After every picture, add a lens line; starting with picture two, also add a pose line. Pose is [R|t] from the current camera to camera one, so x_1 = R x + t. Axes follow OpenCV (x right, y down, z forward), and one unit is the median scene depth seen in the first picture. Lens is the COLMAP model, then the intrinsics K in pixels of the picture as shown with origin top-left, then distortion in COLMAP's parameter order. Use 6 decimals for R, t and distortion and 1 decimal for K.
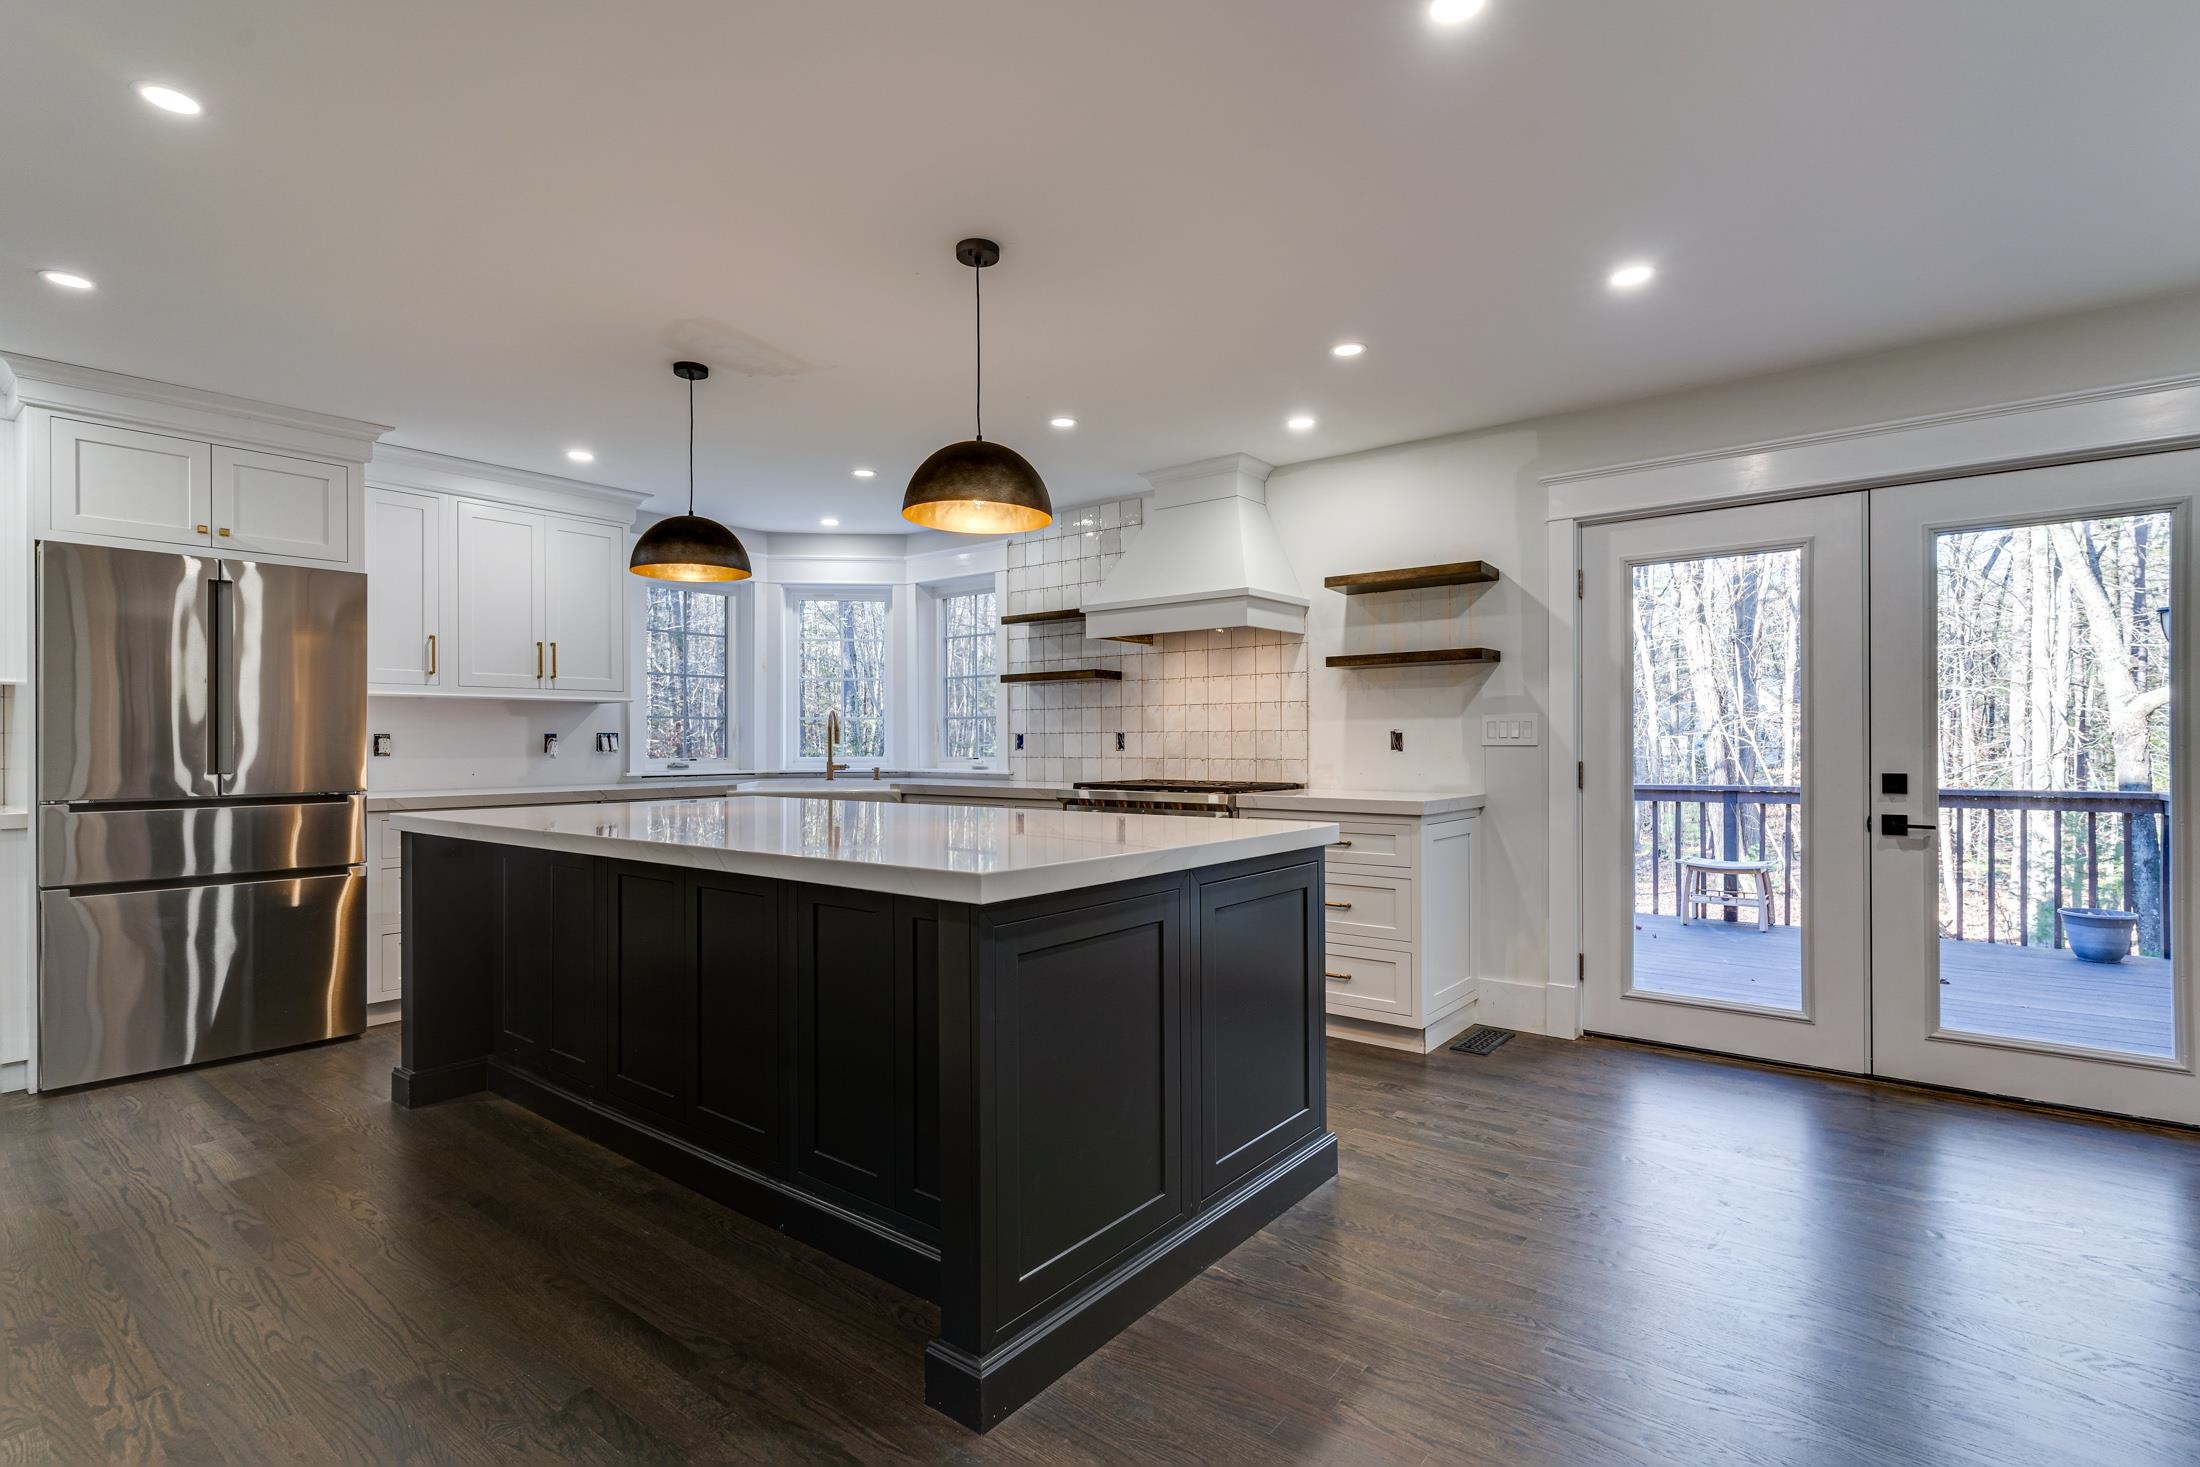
lens RADIAL K [[1048.9, 0, 1095.7], [0, 1048.9, 736.8], [0, 0, 1]] dist [0.004252, -0.001703]
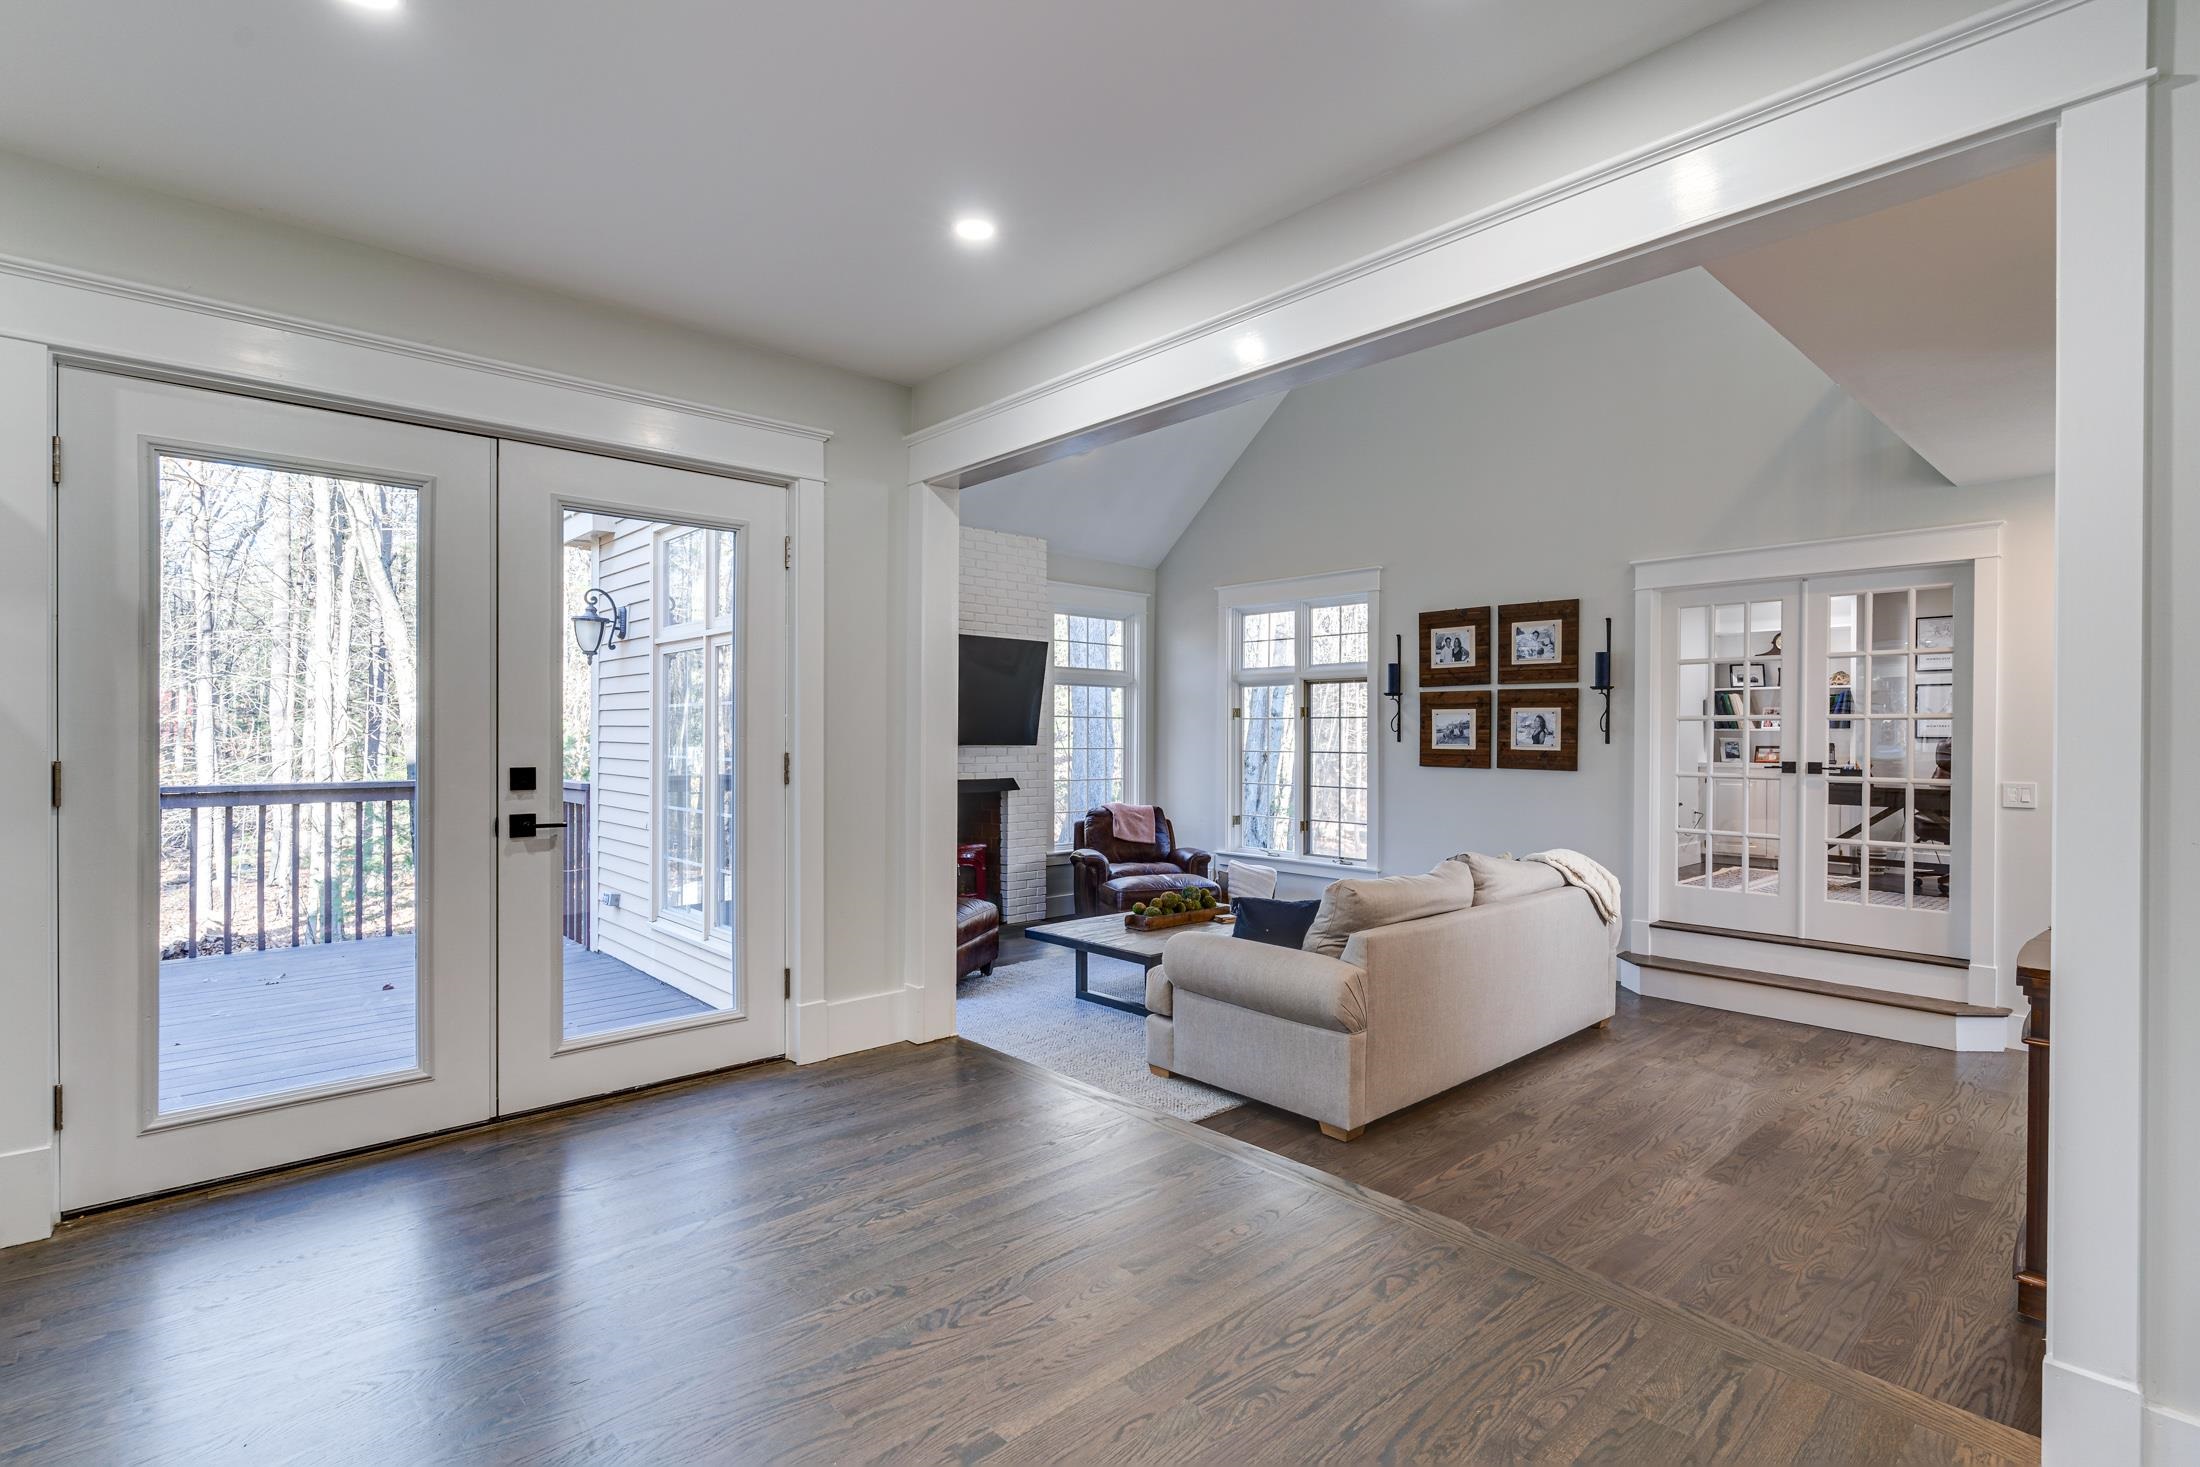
lens RADIAL K [[1048.9, 0, 1097.1], [0, 1048.9, 741.1], [0, 0, 1]] dist [0.004252, -0.001703]
pose [[0.149464, -0.001742, 0.988766, -0.035570], [-0.010207, 0.999942, 0.003305, 0.003985], [-0.988714, -0.010586, 0.149438, 0.332406]]
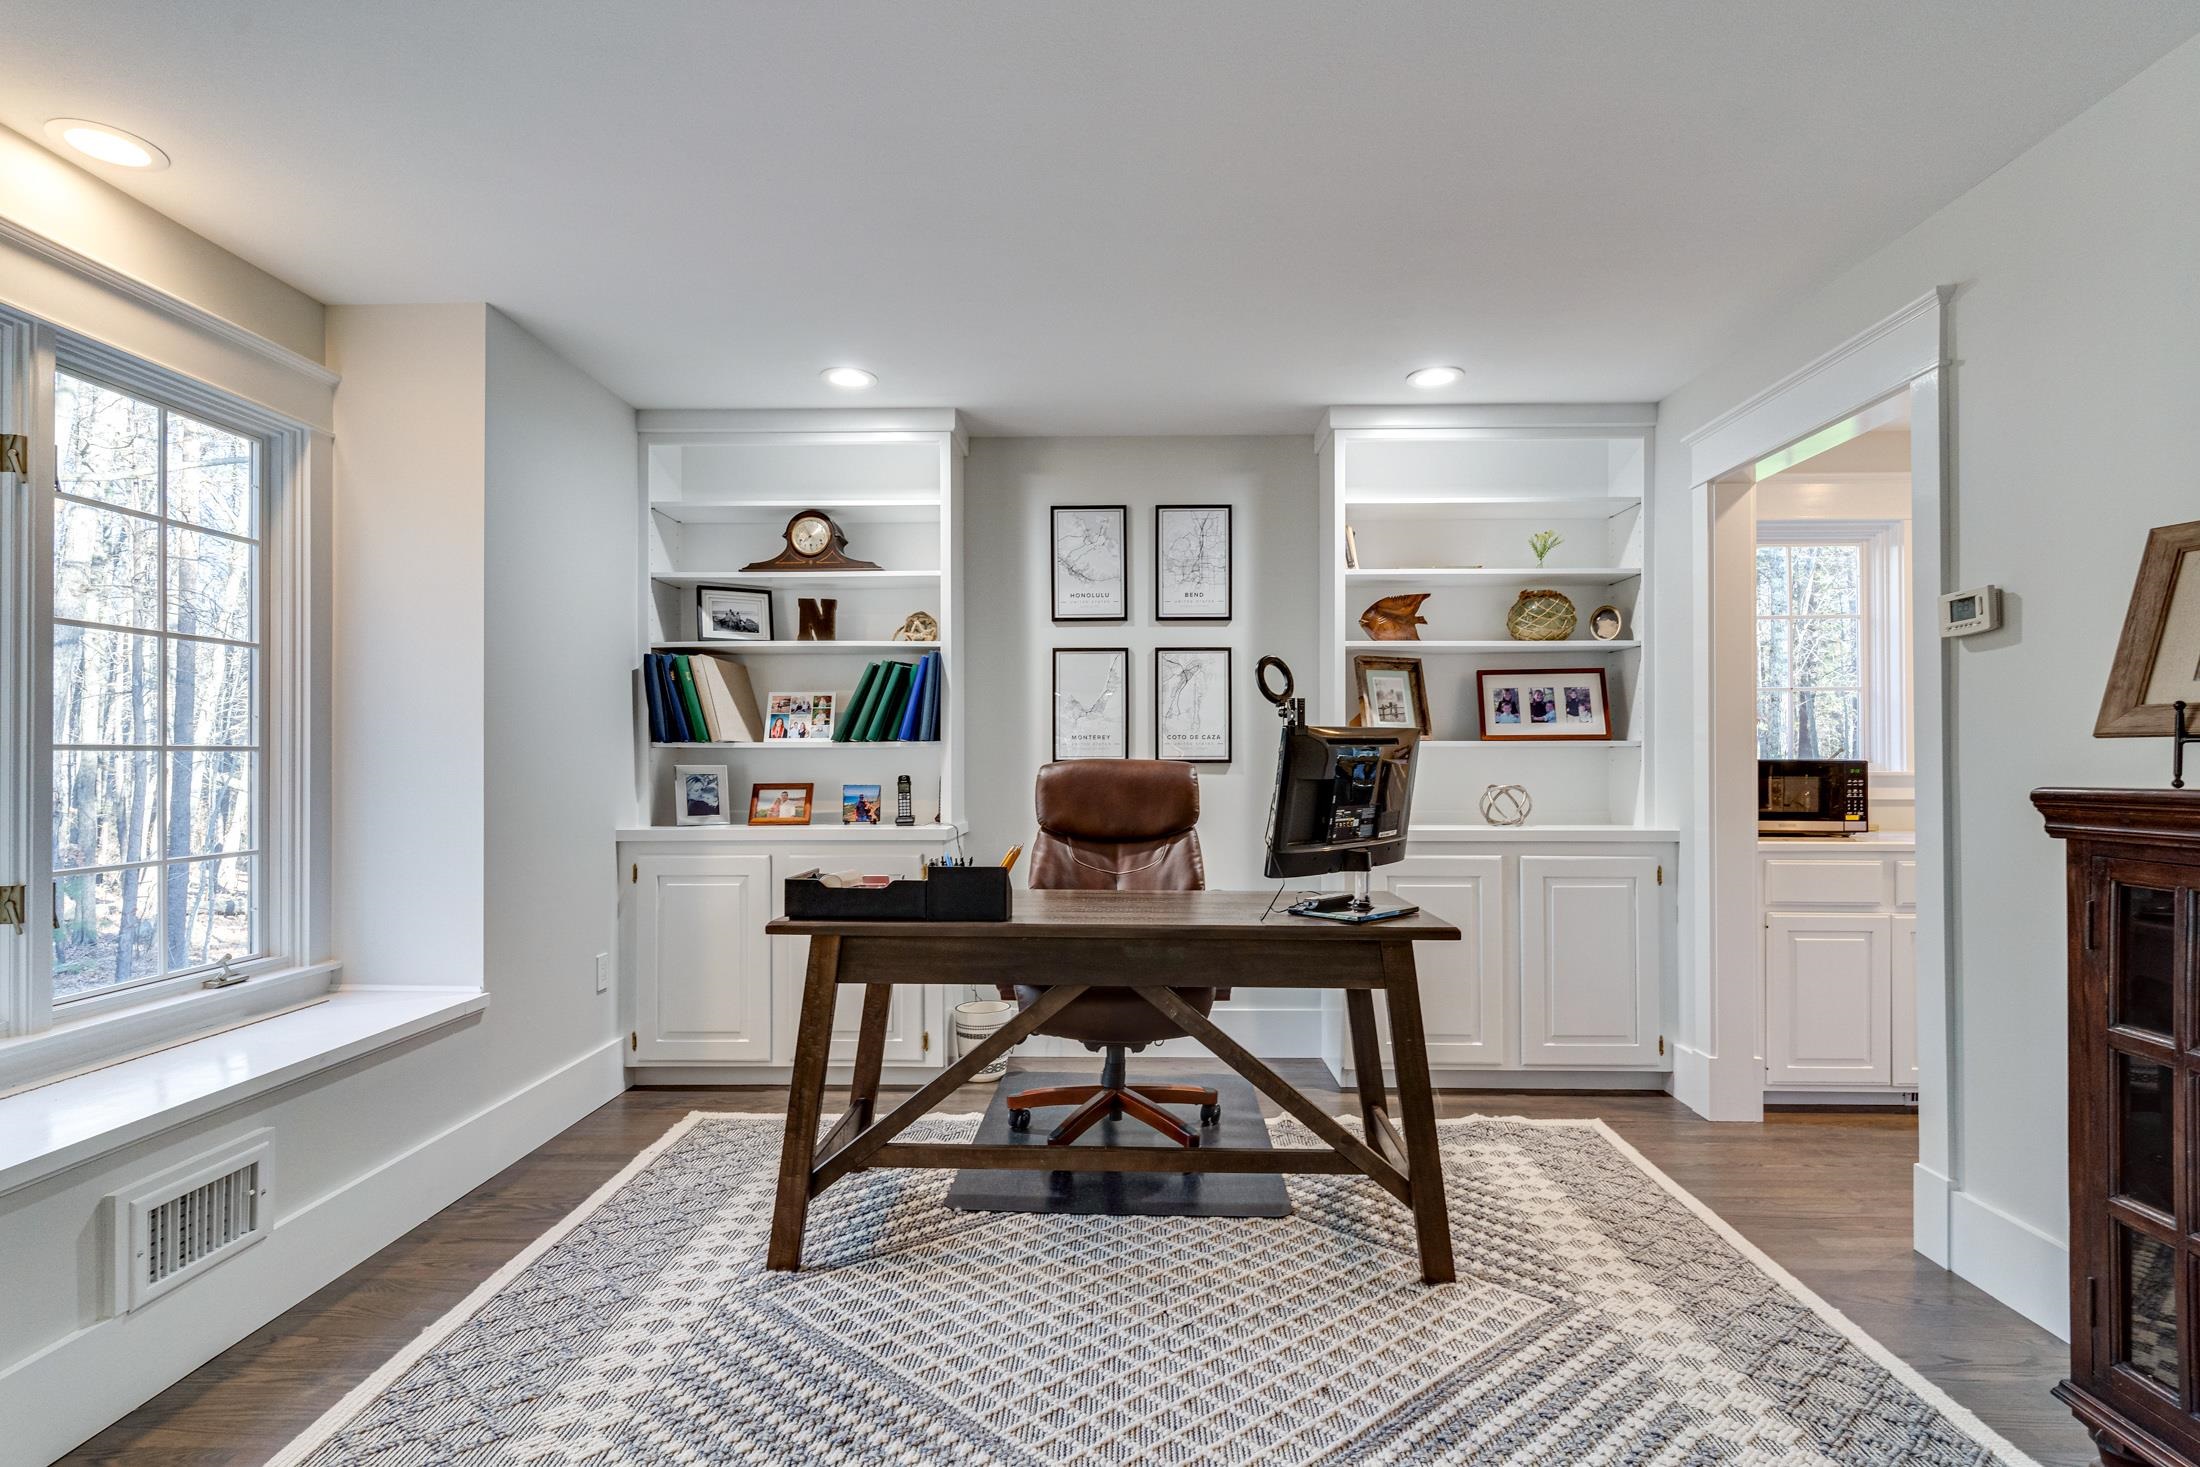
lens RADIAL K [[1048.9, 0, 1097.8], [0, 1048.9, 745.1], [0, 0, 1]] dist [0.004252, -0.001703]
pose [[-0.597714, 0.008165, 0.801667, 1.504076], [-0.004448, 0.999899, -0.013500, -0.017148], [-0.801697, -0.011635, -0.597618, -0.433176]]
